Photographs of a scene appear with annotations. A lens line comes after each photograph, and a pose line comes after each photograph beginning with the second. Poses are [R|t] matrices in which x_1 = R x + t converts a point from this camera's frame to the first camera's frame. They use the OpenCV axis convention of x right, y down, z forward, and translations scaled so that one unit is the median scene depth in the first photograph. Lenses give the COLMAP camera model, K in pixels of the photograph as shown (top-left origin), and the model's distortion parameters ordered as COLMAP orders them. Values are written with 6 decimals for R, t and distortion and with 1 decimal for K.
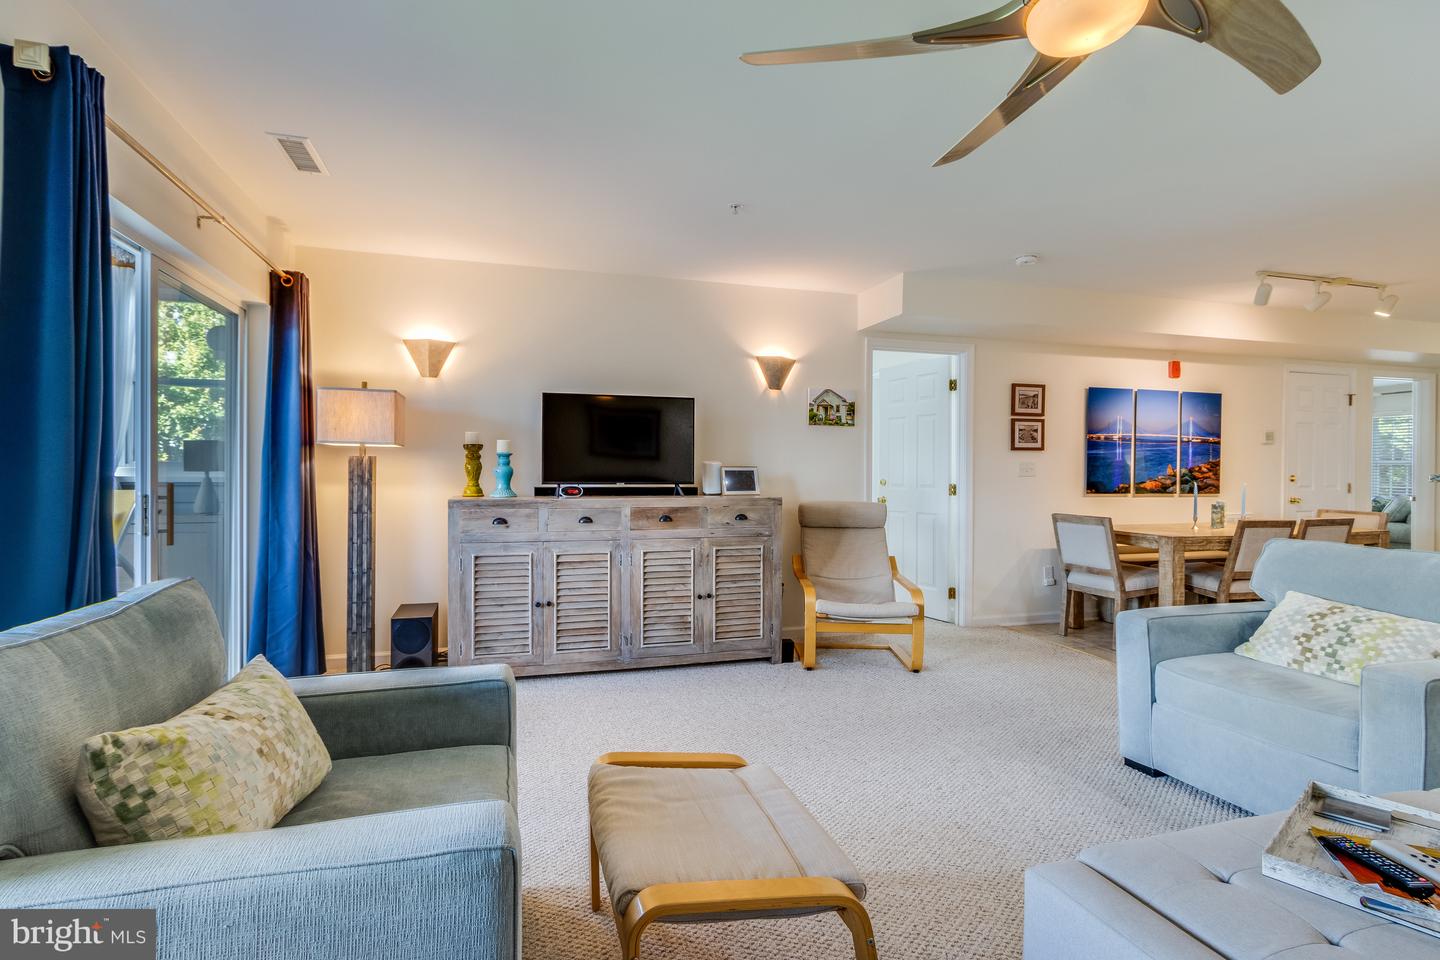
lens RADIAL K [[668.4, 0, 708.1], [0, 668.4, 470.9], [0, 0, 1]] dist [0.001739, -0.001925]
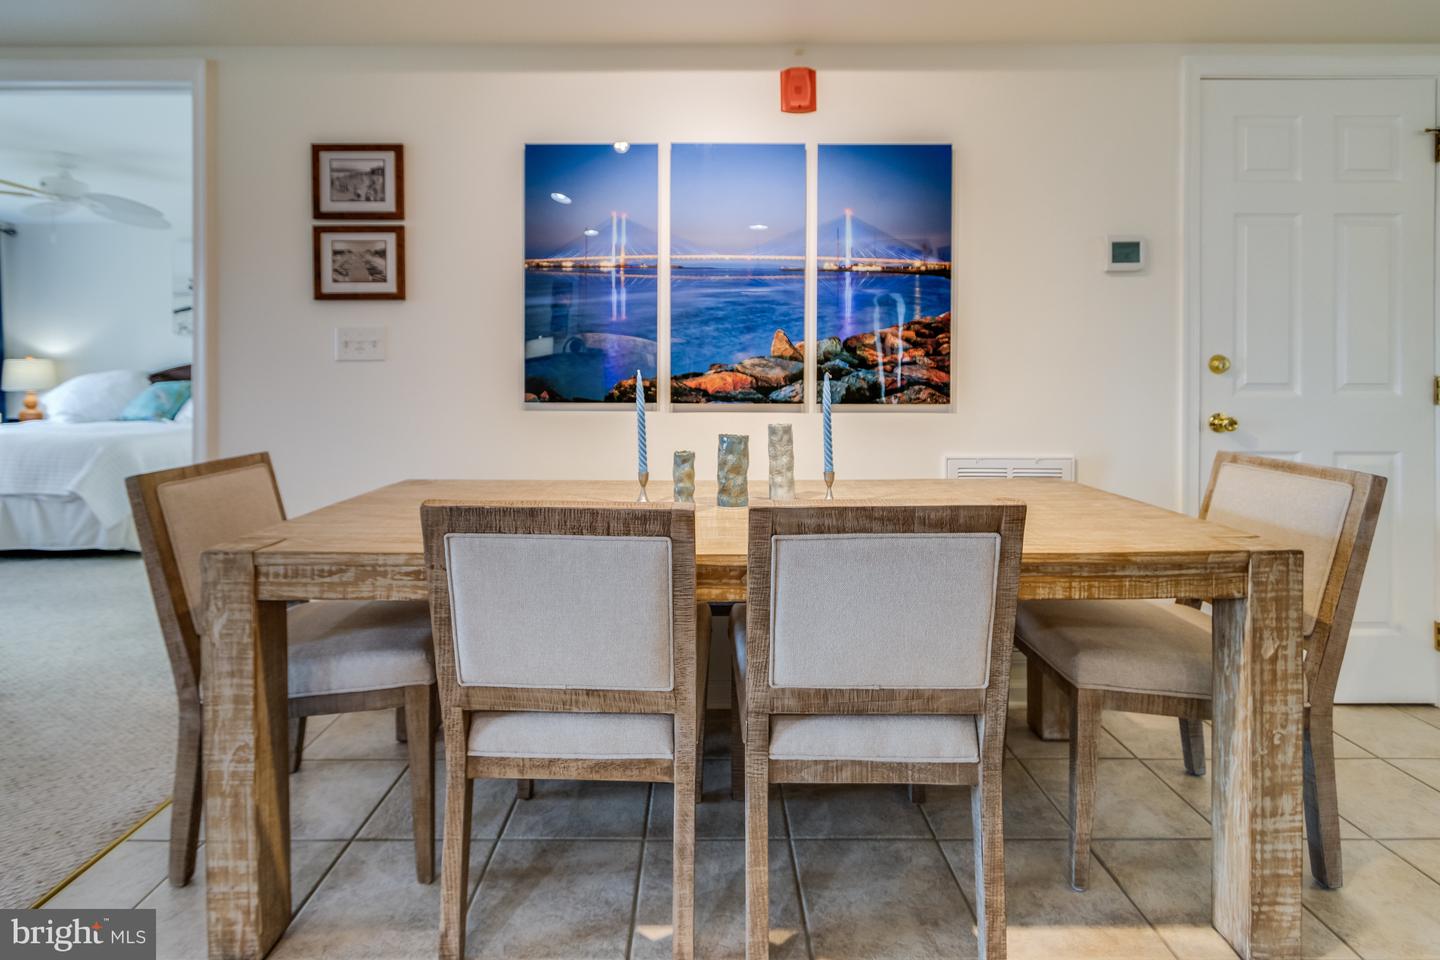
lens RADIAL K [[683.7, 0, 695.3], [0, 683.7, 381.8], [0, 0, 1]] dist [0.003237, 0.000241]
pose [[0.961036, -0.002746, -0.276410, 0.756557], [0.003448, 0.999992, 0.002053, 0.020275], [0.276402, -0.002926, 0.961038, 0.598286]]
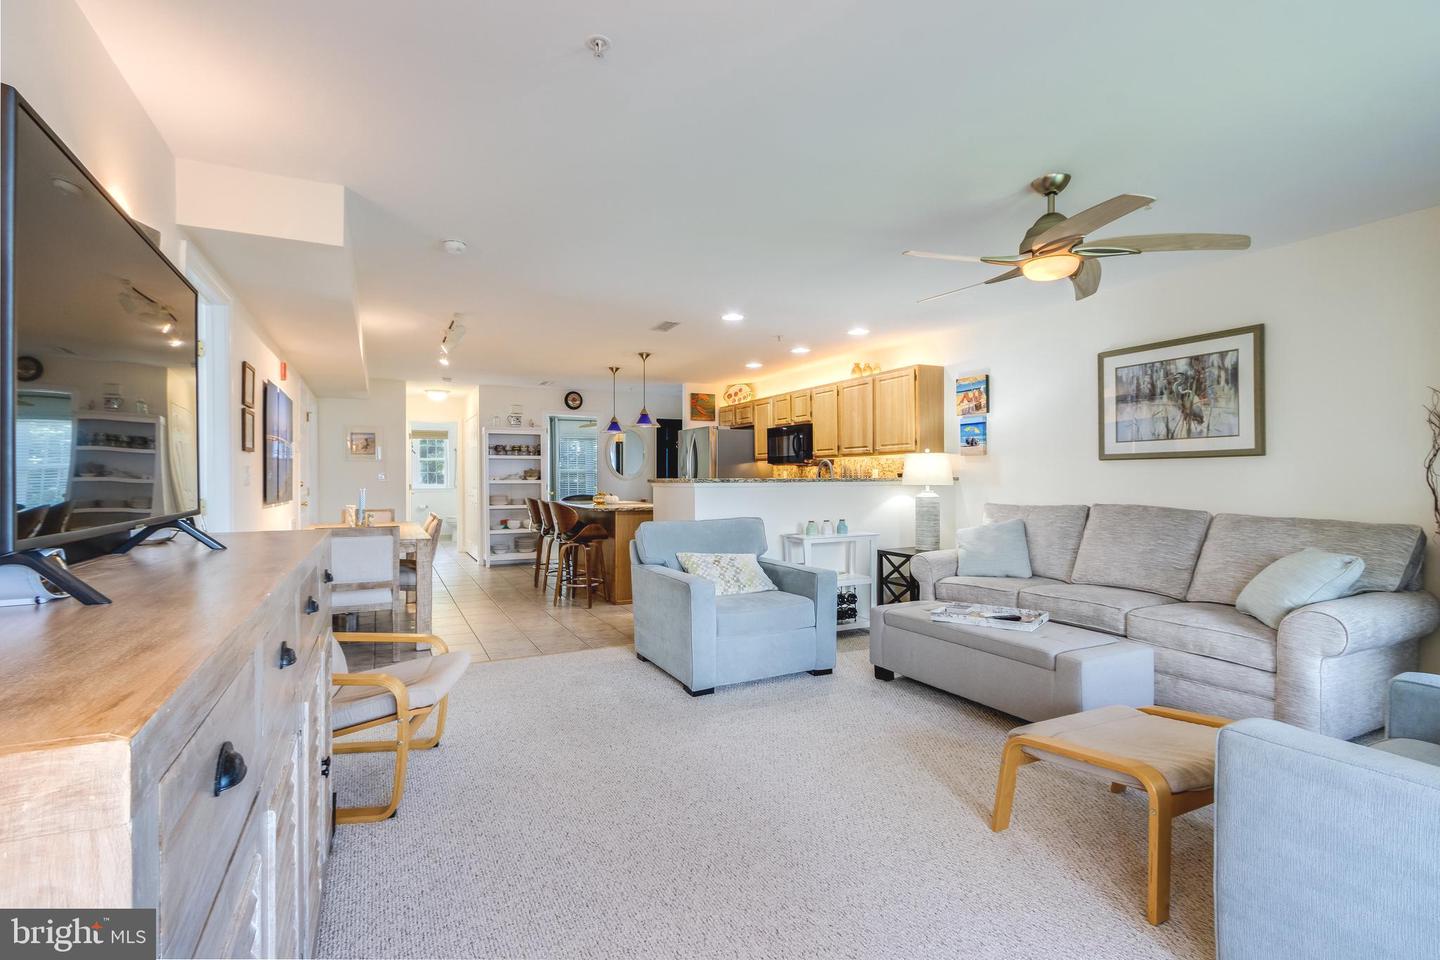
lens RADIAL K [[668.4, 0, 694.1], [0, 668.4, 482.6], [0, 0, 1]] dist [0.001739, -0.001925]
pose [[-0.158353, -0.010480, 0.987327, -0.330586], [0.002966, 0.999934, 0.011090, -0.001600], [-0.987378, 0.004684, -0.158312, 0.579641]]
